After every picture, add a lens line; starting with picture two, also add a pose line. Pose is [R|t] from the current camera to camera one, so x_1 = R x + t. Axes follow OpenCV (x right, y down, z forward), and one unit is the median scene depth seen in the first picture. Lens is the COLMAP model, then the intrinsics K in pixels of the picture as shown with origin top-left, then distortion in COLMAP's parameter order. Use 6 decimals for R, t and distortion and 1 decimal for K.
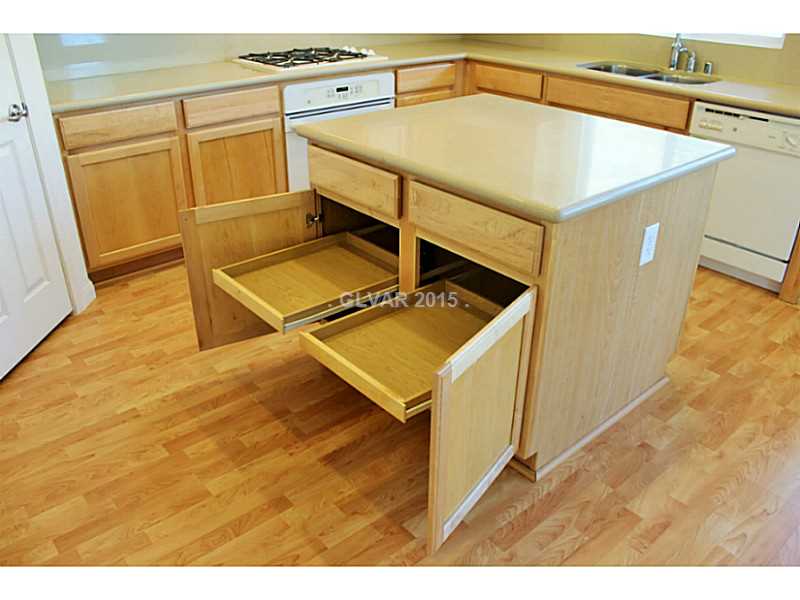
lens RADIAL K [[660.6, 0, 400.9], [0, 660.6, 297.5], [0, 0, 1]] dist [-0.174308, 0.163234]
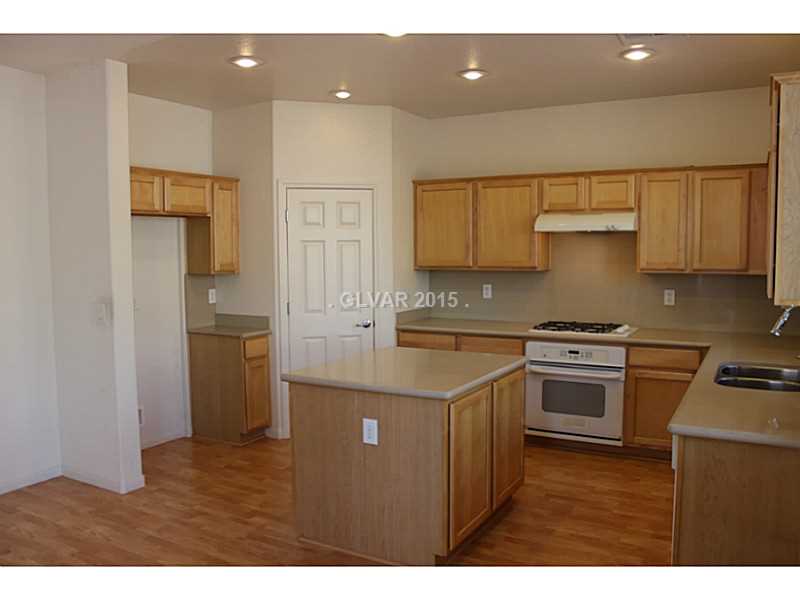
lens RADIAL K [[660.6, 0, 400.9], [0, 660.6, 297.5], [0, 0, 1]] dist [-0.174308, 0.163234]
pose [[0.332224, 0.062296, -0.941141, 1.231187], [-0.428703, 0.898765, -0.091841, -0.170402], [0.840143, 0.433982, 0.325298, 0.249545]]
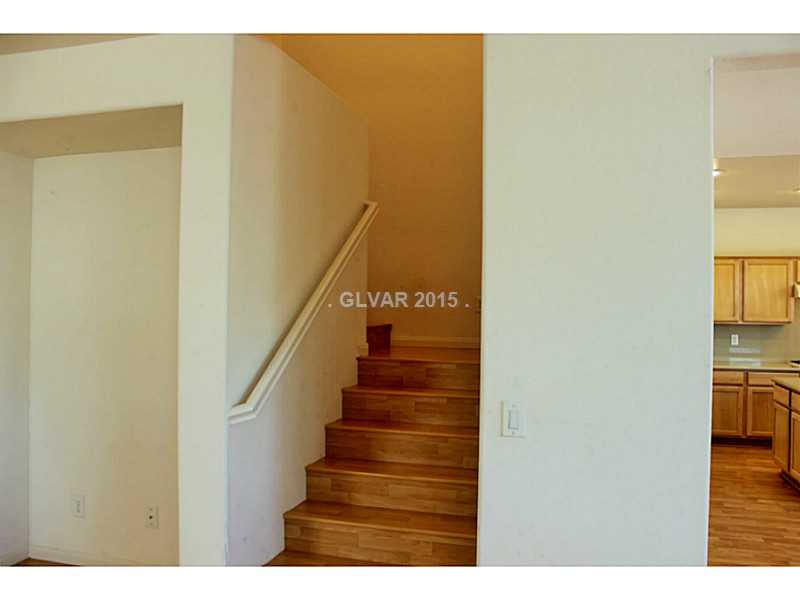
lens RADIAL K [[660.6, 0, 400.9], [0, 660.6, 297.5], [0, 0, 1]] dist [-0.174308, 0.163234]
pose [[0.551458, -0.007734, -0.834167, 0.878627], [-0.394603, 0.878590, -0.269013, 0.562047], [0.734971, 0.477515, 0.481453, -1.148678]]
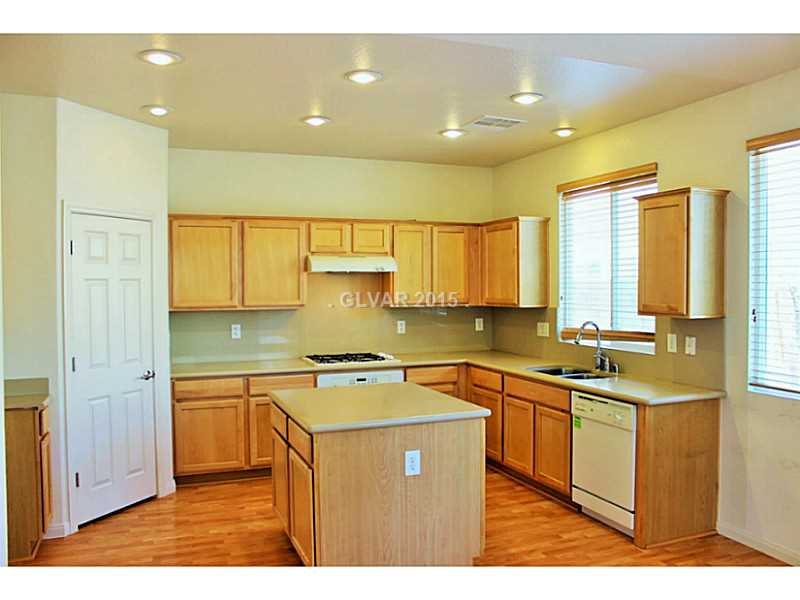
lens RADIAL K [[660.6, 0, 400.9], [0, 660.6, 297.5], [0, 0, 1]] dist [-0.174308, 0.163234]
pose [[0.943182, -0.006251, -0.332217, 0.586690], [-0.142307, 0.895887, -0.420874, 0.158288], [0.300260, 0.444238, 0.844095, -0.395673]]
